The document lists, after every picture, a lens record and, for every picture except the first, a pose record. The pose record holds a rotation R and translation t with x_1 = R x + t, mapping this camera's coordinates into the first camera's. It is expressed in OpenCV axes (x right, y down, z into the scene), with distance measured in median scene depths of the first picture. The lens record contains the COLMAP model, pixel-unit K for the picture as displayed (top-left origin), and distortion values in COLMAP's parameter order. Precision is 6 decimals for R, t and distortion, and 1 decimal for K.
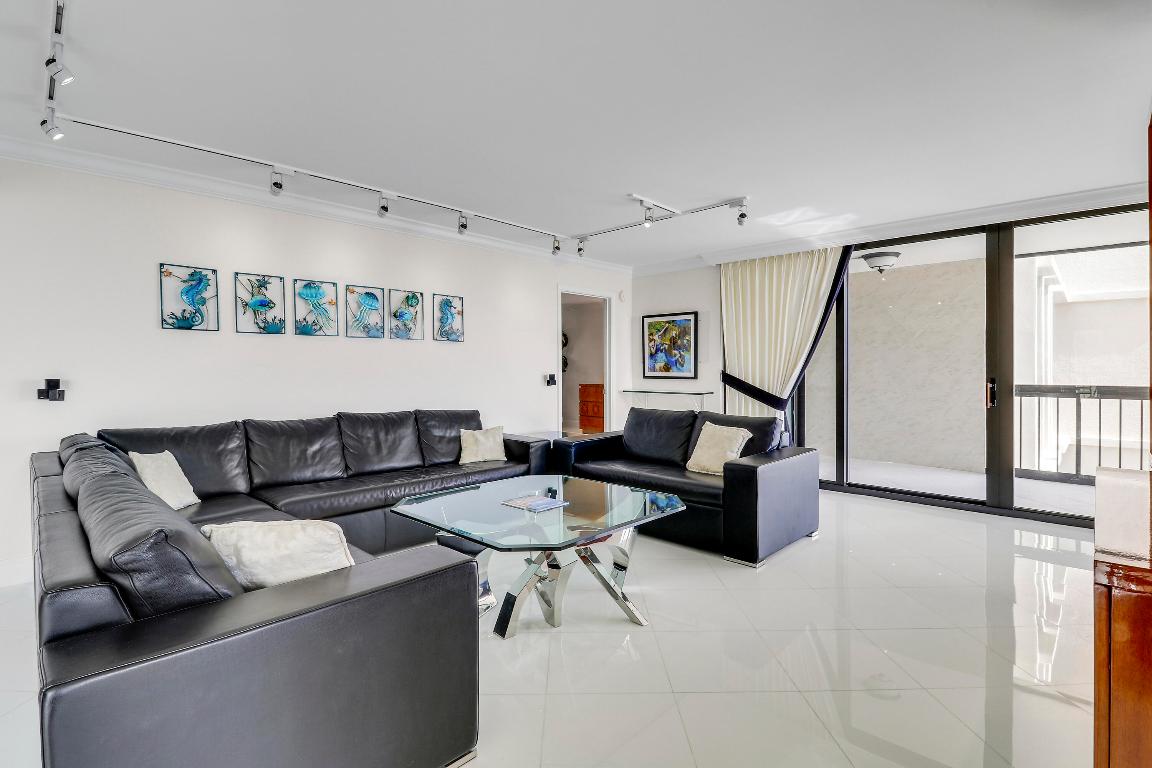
lens RADIAL K [[544.9, 0, 581.2], [0, 544.9, 378.2], [0, 0, 1]] dist [0.000973, -0.017295]
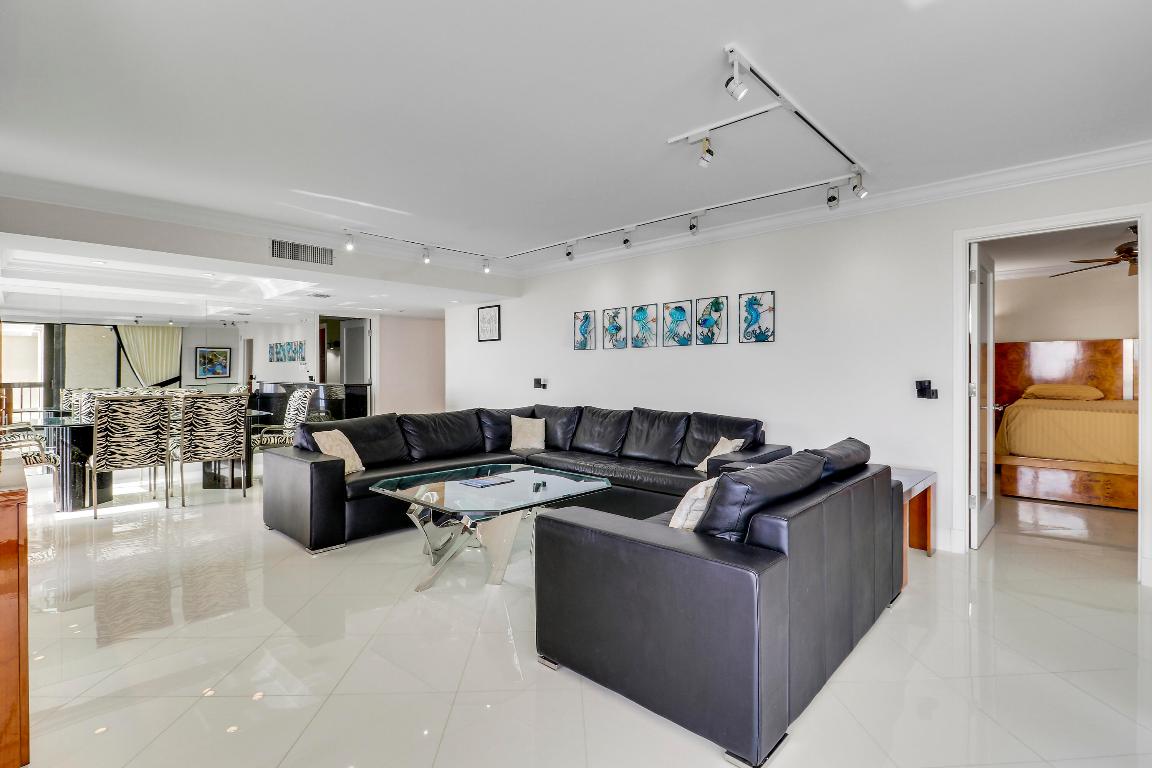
lens RADIAL K [[544.9, 0, 581.2], [0, 544.9, 378.2], [0, 0, 1]] dist [0.000973, -0.017295]
pose [[0.008824, 0.008483, -0.999925, 0.766671], [-0.011413, 0.999900, 0.008382, -0.013699], [0.999896, 0.011339, 0.008920, 0.797714]]
